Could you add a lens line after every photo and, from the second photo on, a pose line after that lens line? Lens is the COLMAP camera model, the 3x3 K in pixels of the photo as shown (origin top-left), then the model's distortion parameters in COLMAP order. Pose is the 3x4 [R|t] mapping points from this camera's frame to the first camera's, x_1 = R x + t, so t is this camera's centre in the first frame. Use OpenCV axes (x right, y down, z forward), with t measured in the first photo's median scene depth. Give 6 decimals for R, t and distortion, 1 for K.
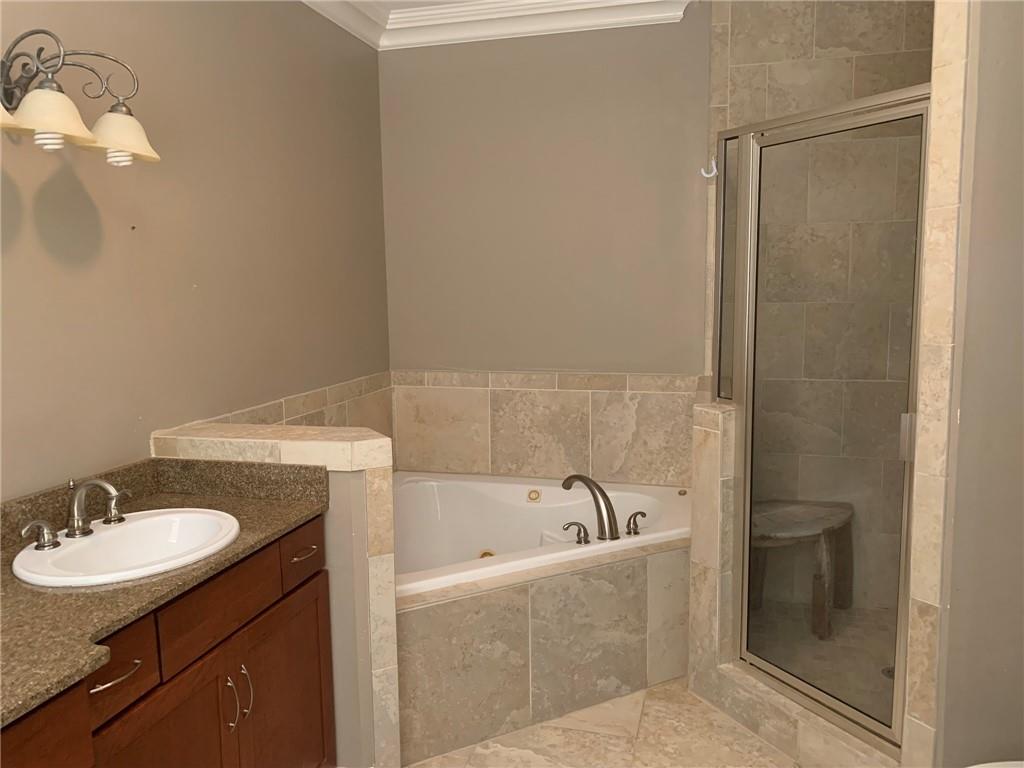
lens RADIAL K [[798.9, 0, 510.7], [0, 798.9, 380.9], [0, 0, 1]] dist [0.034315, -0.037345]
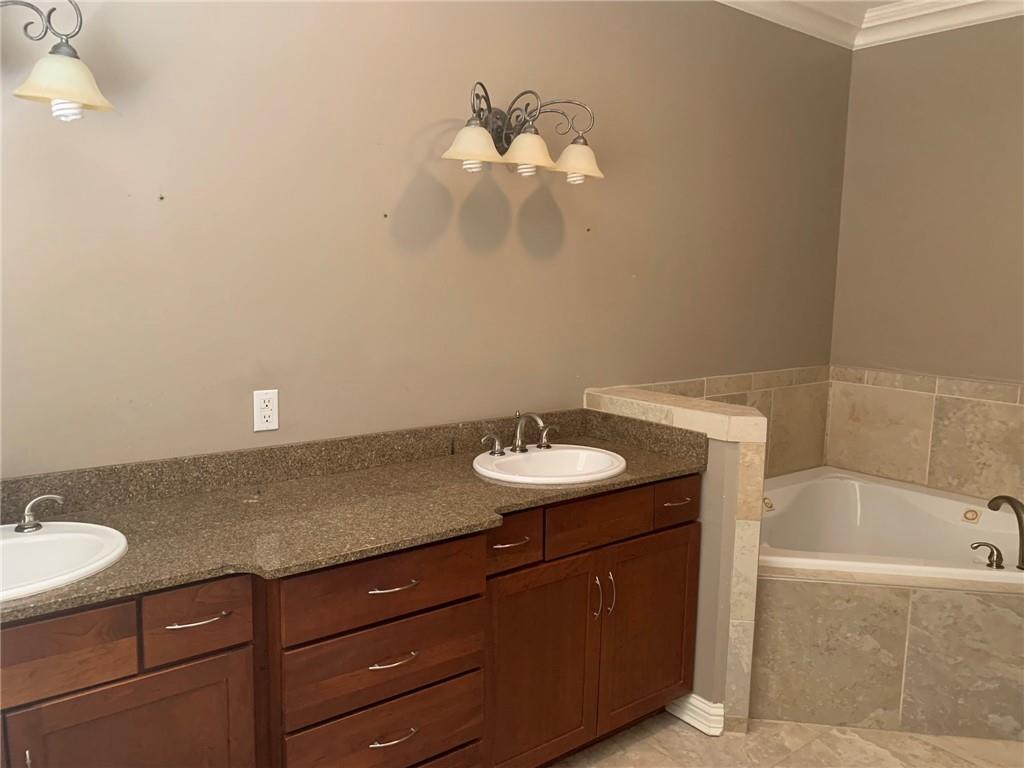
lens RADIAL K [[798.9, 0, 505.4], [0, 798.9, 377.6], [0, 0, 1]] dist [0.034315, -0.037345]
pose [[0.809665, 0.107271, -0.577006, 0.156980], [-0.104461, 0.993796, 0.038176, 0.009364], [0.577521, 0.029365, 0.815848, -0.099431]]
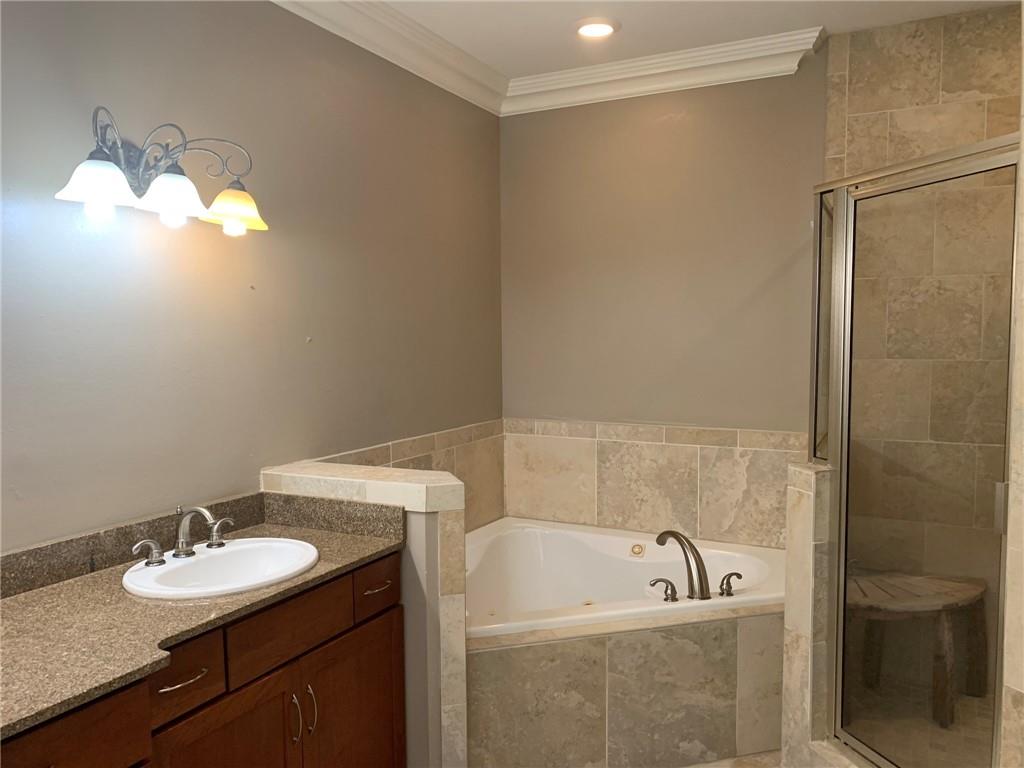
lens RADIAL K [[798.9, 0, 503.3], [0, 798.9, 392.5], [0, 0, 1]] dist [0.034315, -0.037345]
pose [[0.978316, 0.022852, -0.205854, 0.093265], [-0.032482, 0.998524, -0.043522, -0.003006], [0.204556, 0.049265, 0.977614, -0.021688]]
